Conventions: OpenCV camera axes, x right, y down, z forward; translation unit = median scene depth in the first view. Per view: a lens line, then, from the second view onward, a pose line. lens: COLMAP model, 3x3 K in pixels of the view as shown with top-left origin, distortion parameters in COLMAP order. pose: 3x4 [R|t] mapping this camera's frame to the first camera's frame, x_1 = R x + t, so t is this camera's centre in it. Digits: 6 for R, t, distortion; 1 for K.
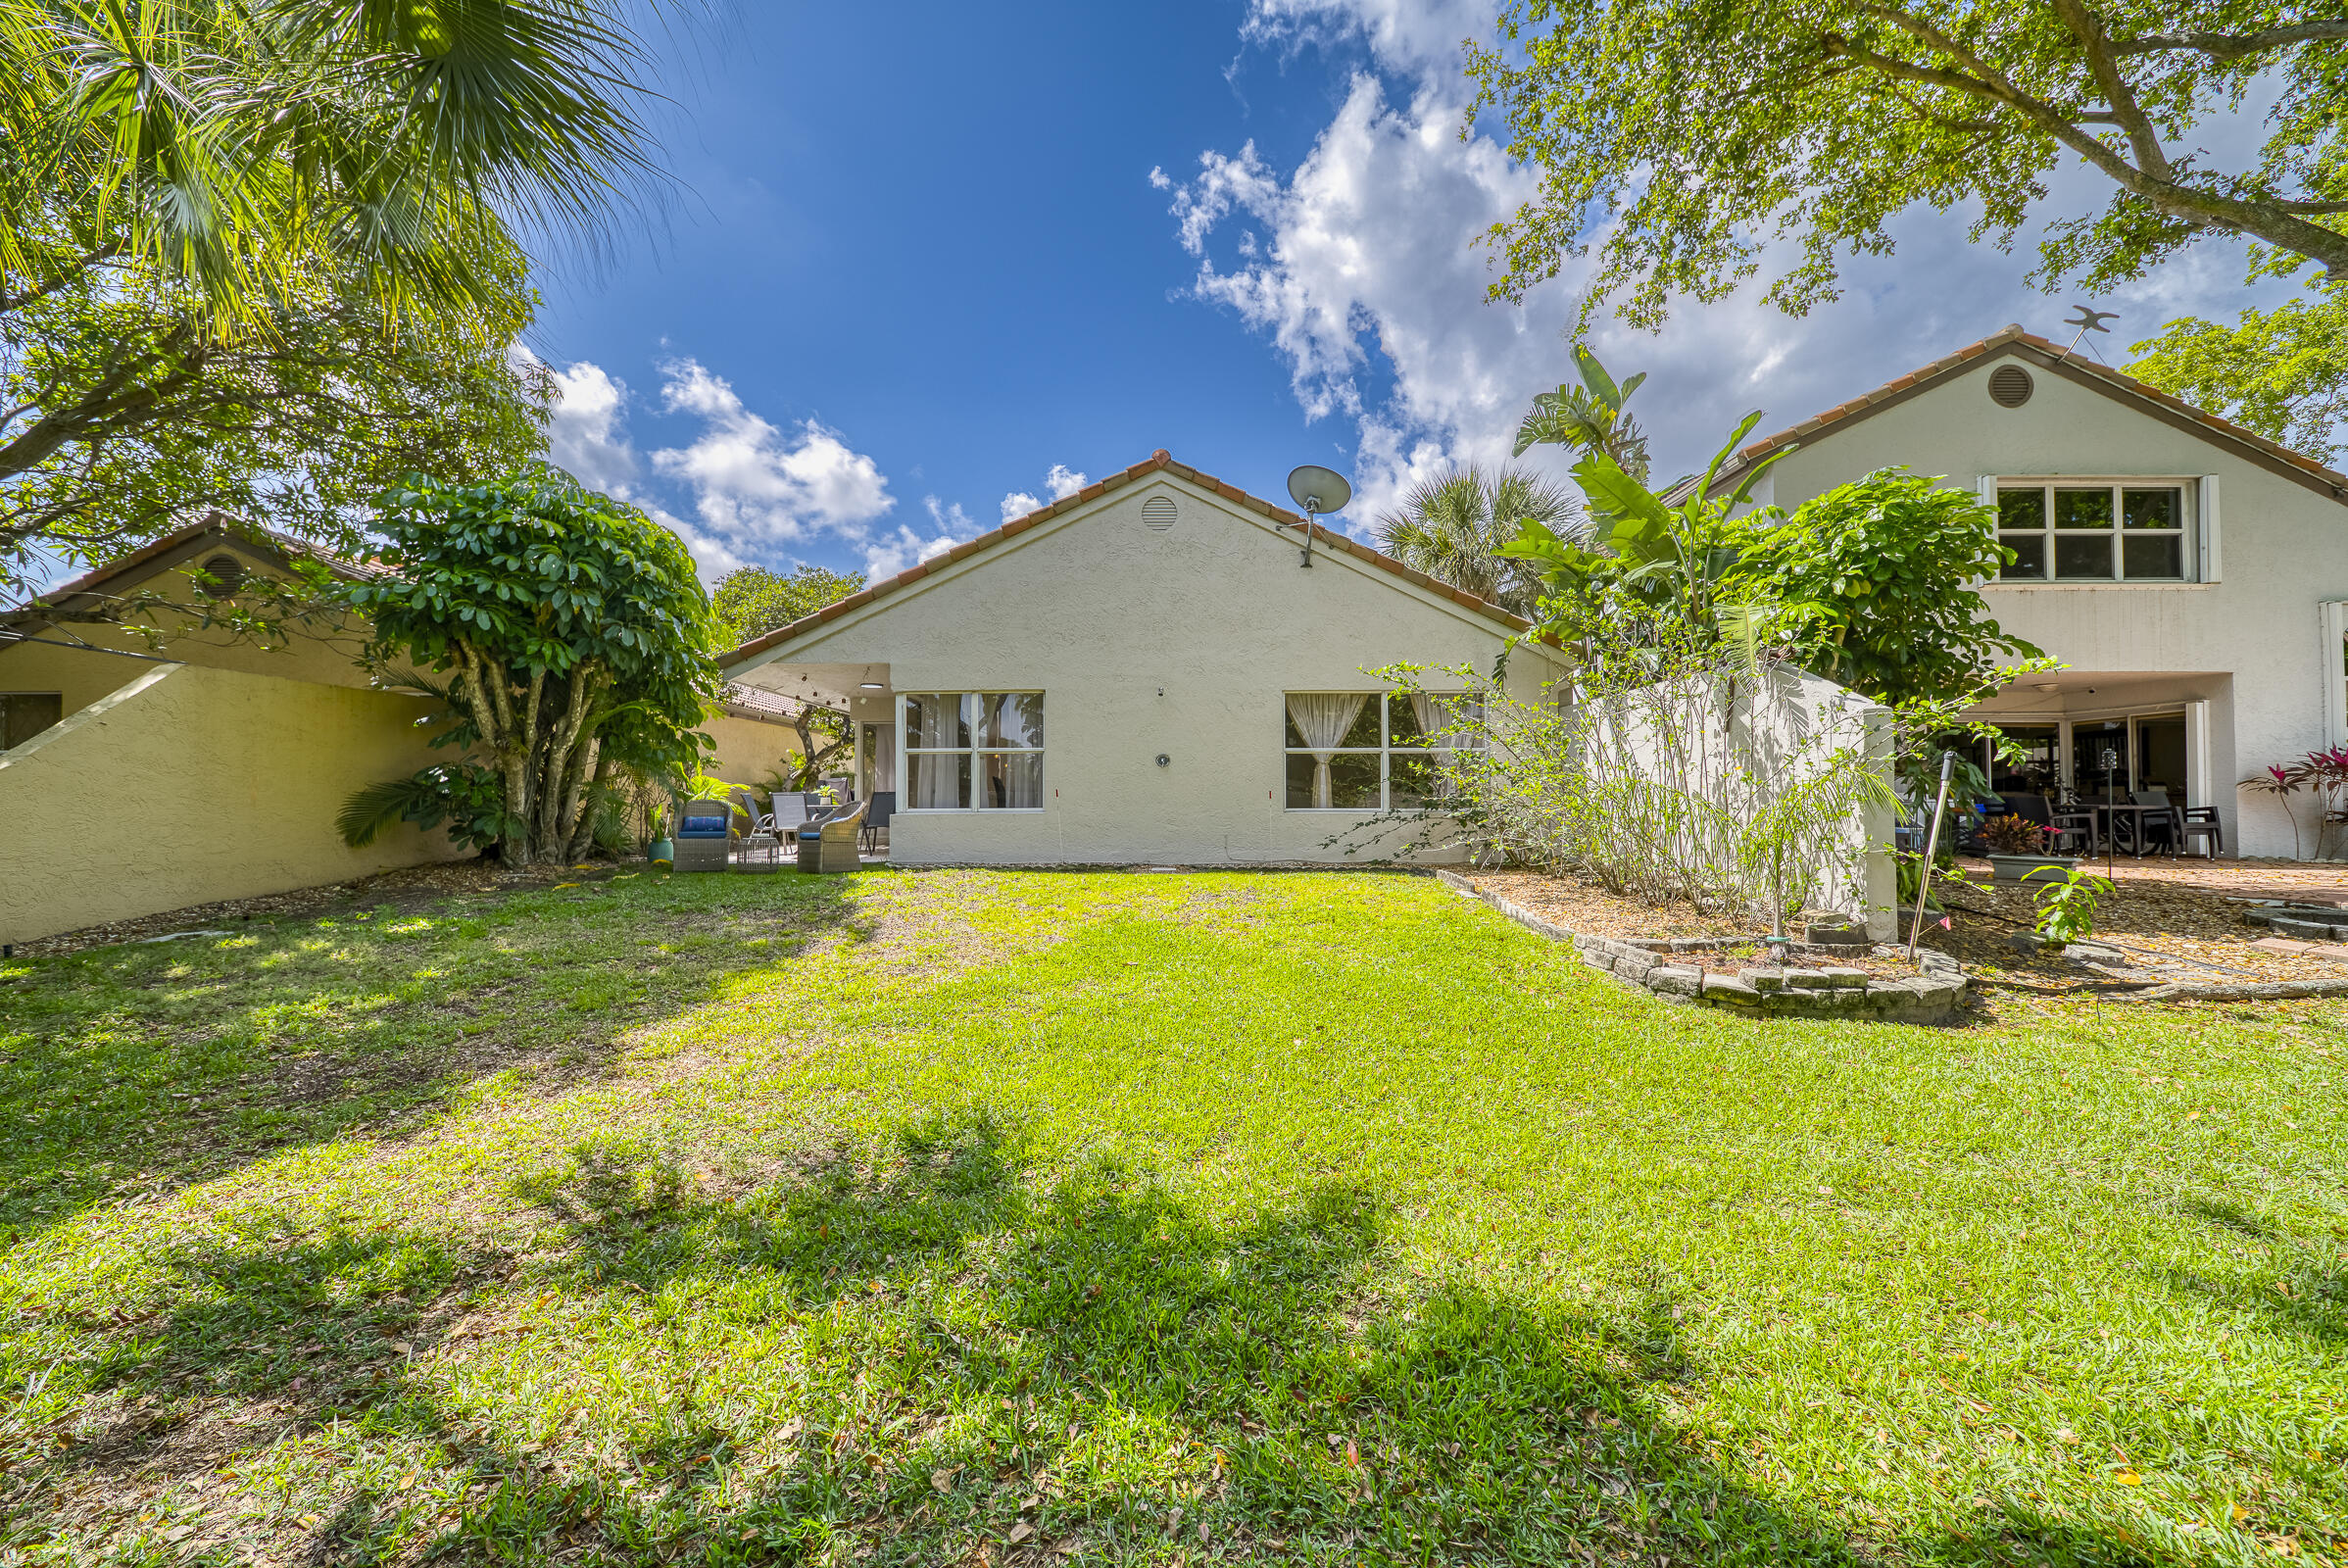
lens RADIAL K [[828.7, 0, 1140.1], [0, 828.7, 784.9], [0, 0, 1]] dist [0.000688, 0.000027]
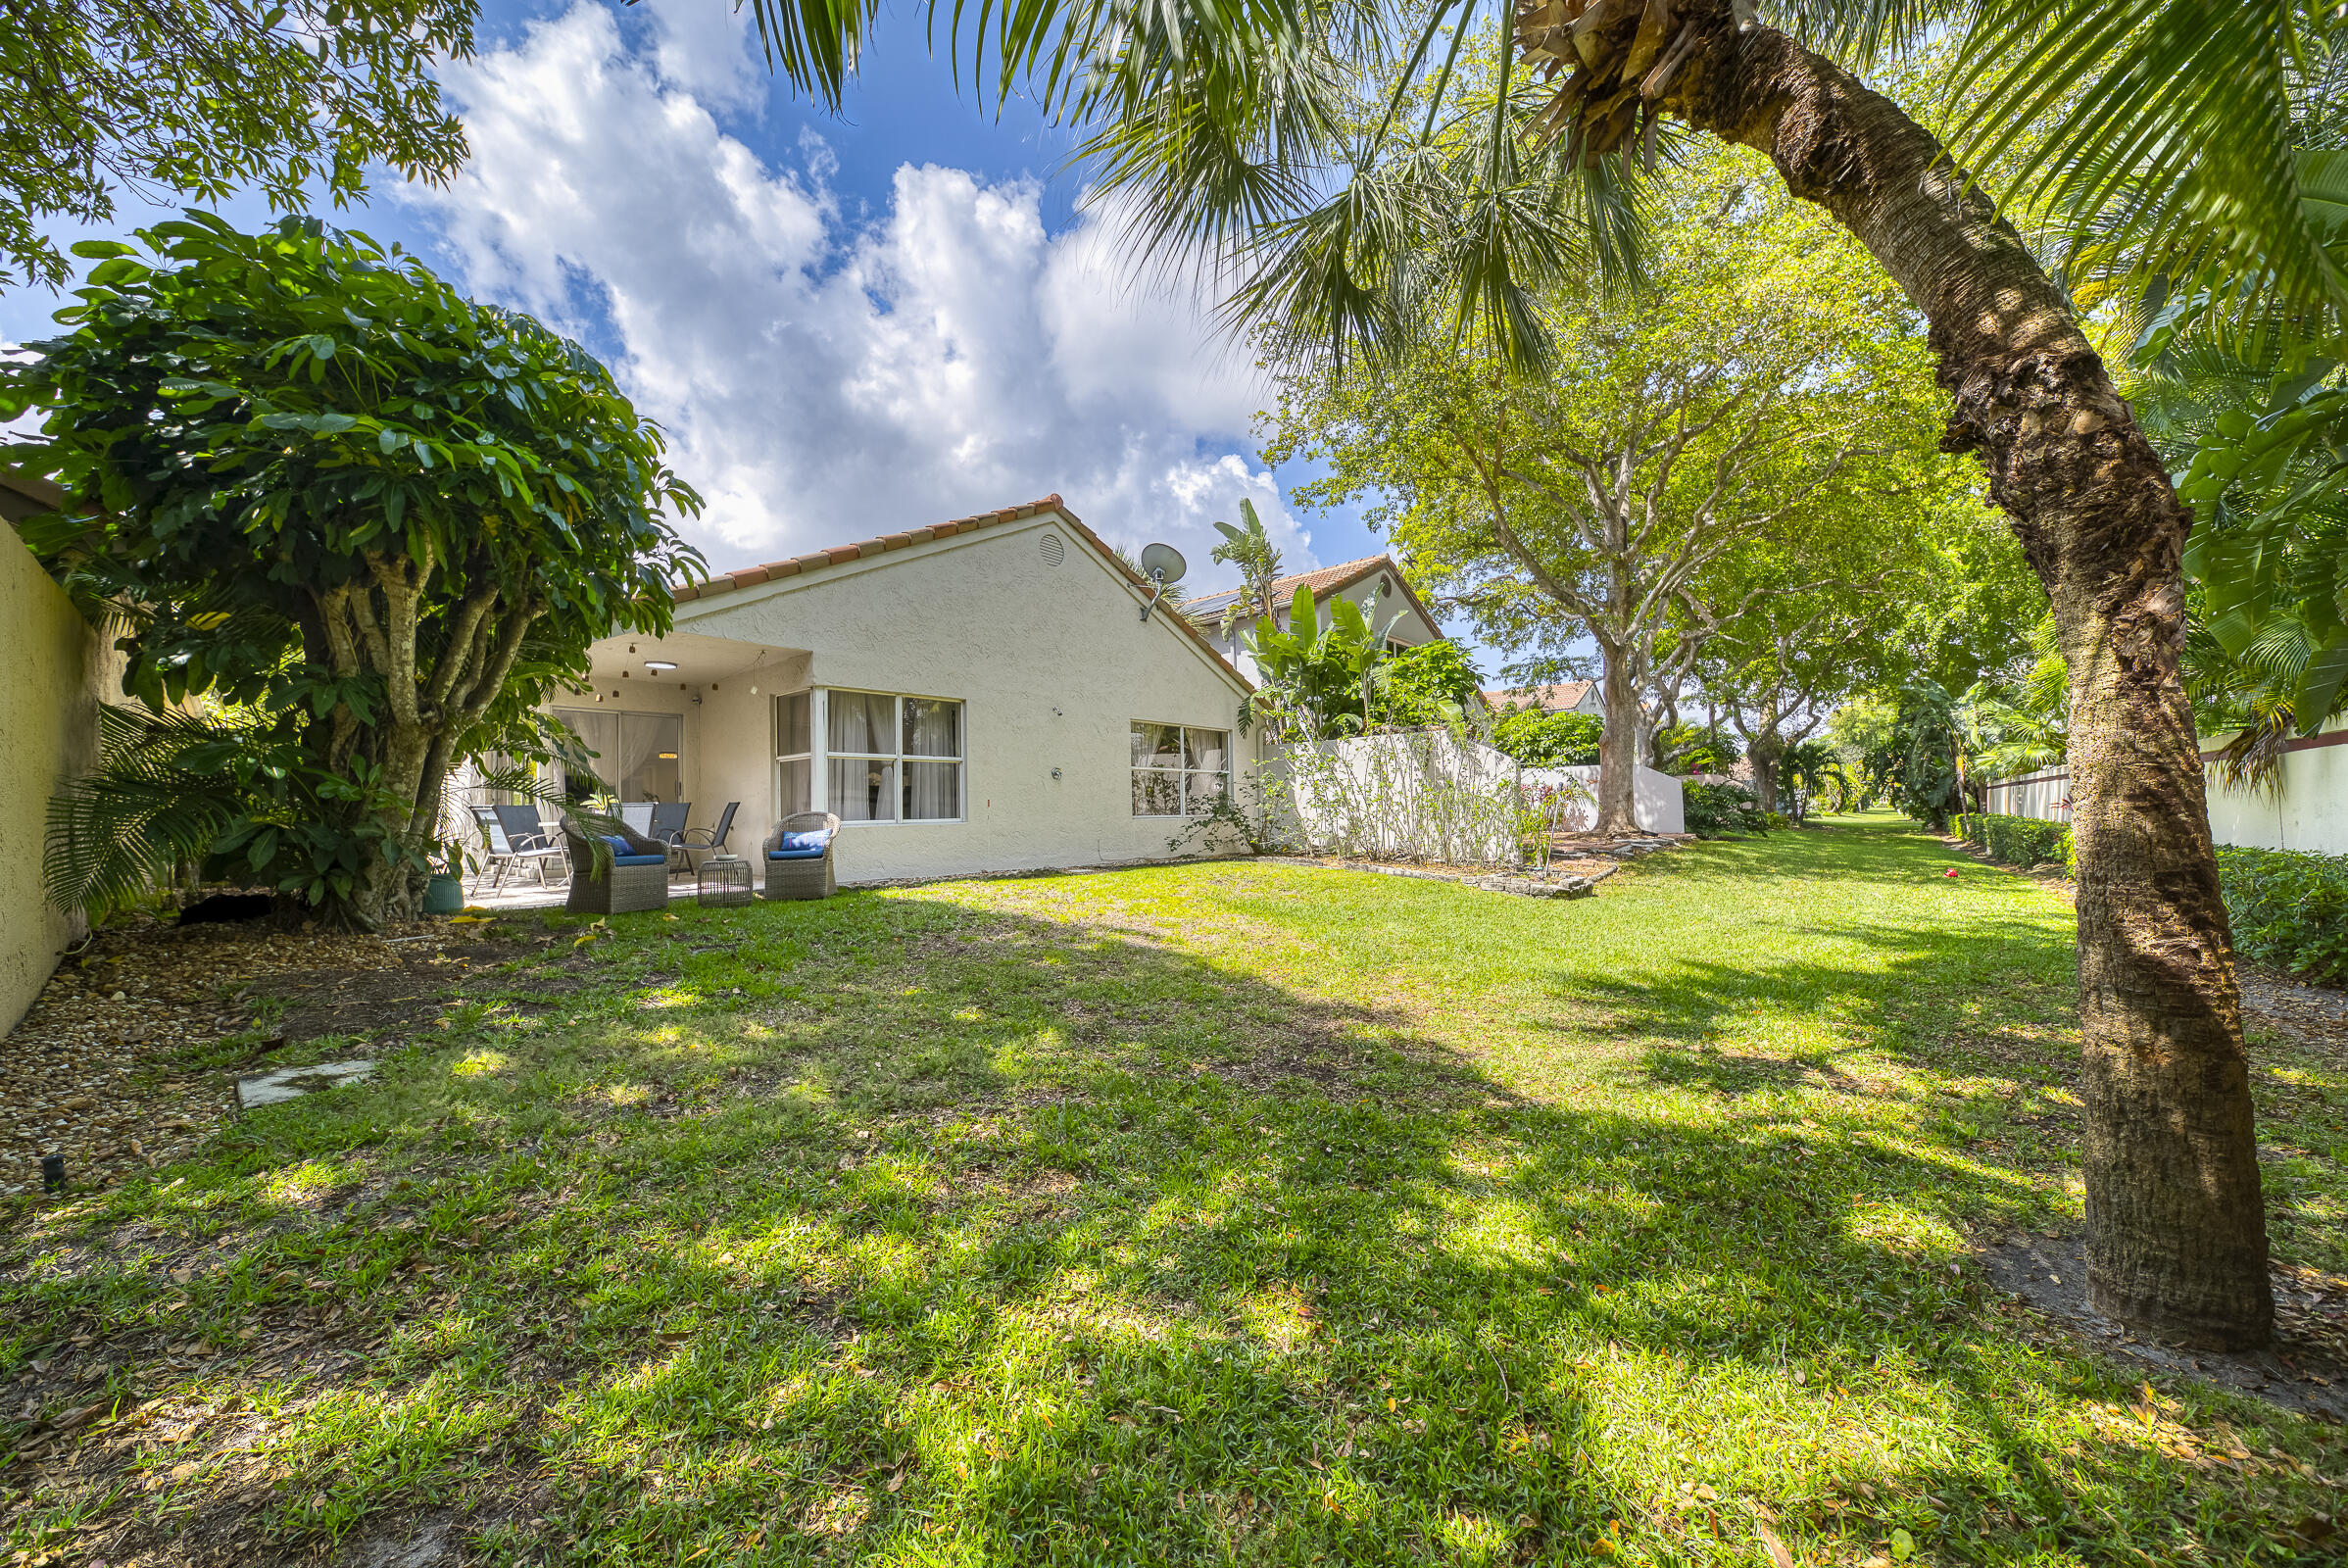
lens RADIAL K [[826.4, 0, 1170.1], [0, 826.4, 801.0], [0, 0, 1]] dist [0.001127, 0.000067]
pose [[0.652843, 0.003675, 0.757484, -0.706154], [0.003495, 0.999963, -0.007863, 0.015234], [-0.757485, 0.007781, 0.652806, 0.165911]]
